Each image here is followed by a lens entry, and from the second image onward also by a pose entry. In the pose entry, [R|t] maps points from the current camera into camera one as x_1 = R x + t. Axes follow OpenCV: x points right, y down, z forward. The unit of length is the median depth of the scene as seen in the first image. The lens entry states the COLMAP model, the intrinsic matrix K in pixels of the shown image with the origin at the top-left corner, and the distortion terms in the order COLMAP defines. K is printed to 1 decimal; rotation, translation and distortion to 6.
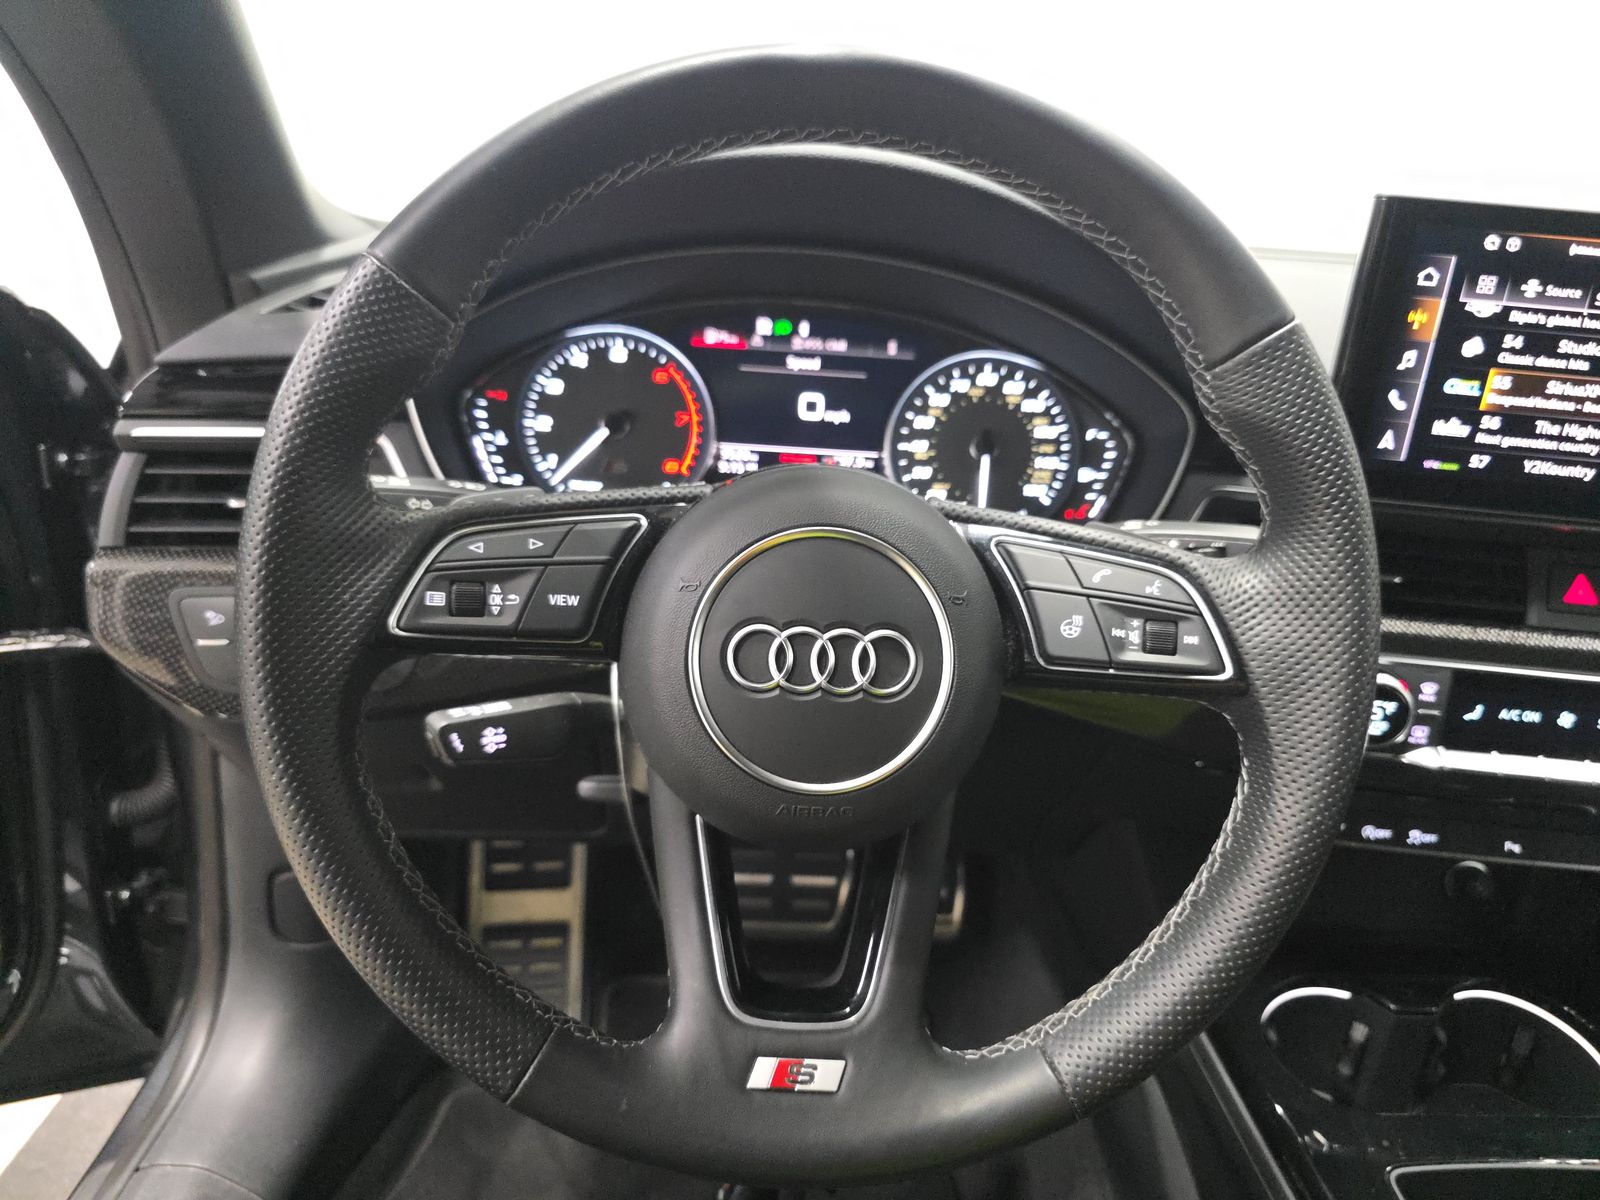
lens RADIAL K [[1059.2, 0, 810.0], [0, 1059.2, 604.0], [0, 0, 1]] dist [-0.063843, -0.005257]
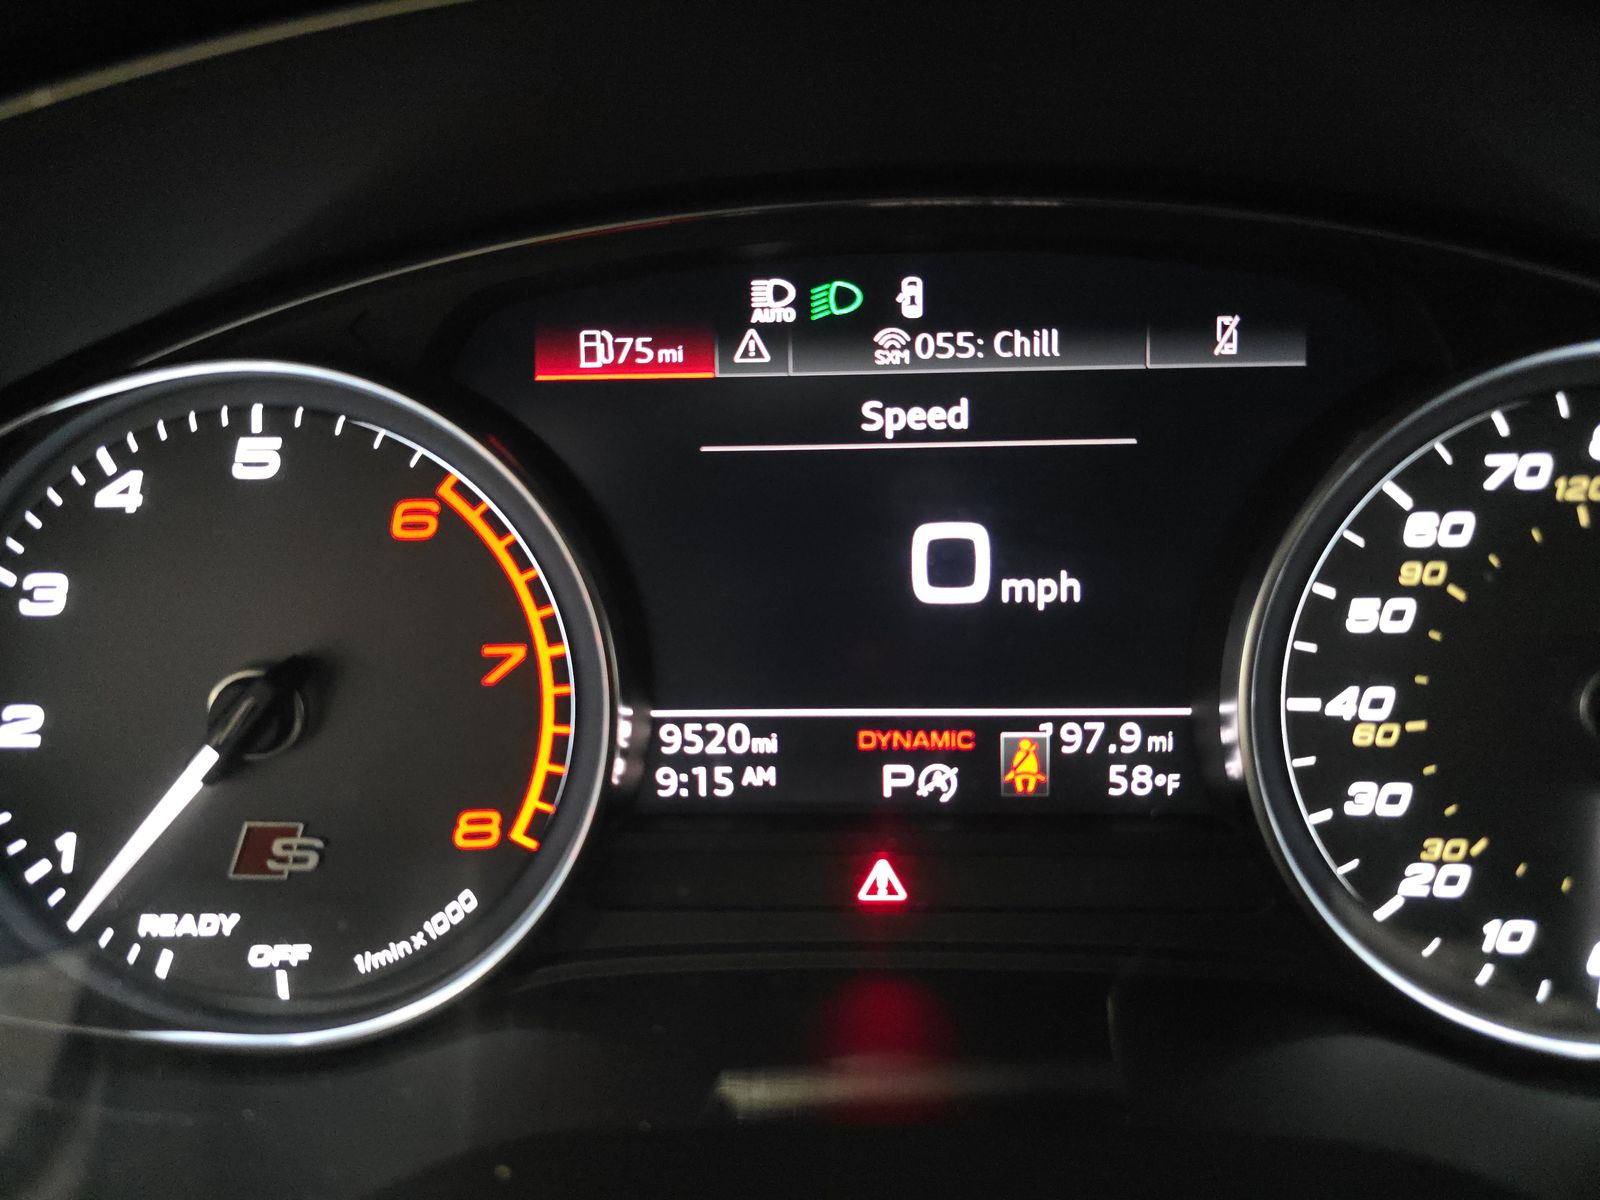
lens RADIAL K [[1059.2, 0, 786.2], [0, 1059.2, 601.3], [0, 0, 1]] dist [-0.063843, -0.005257]
pose [[0.991945, -0.062956, -0.109918, -0.012533], [0.066521, 0.997361, 0.029070, -0.192387], [0.107798, -0.036147, 0.993515, 0.720526]]
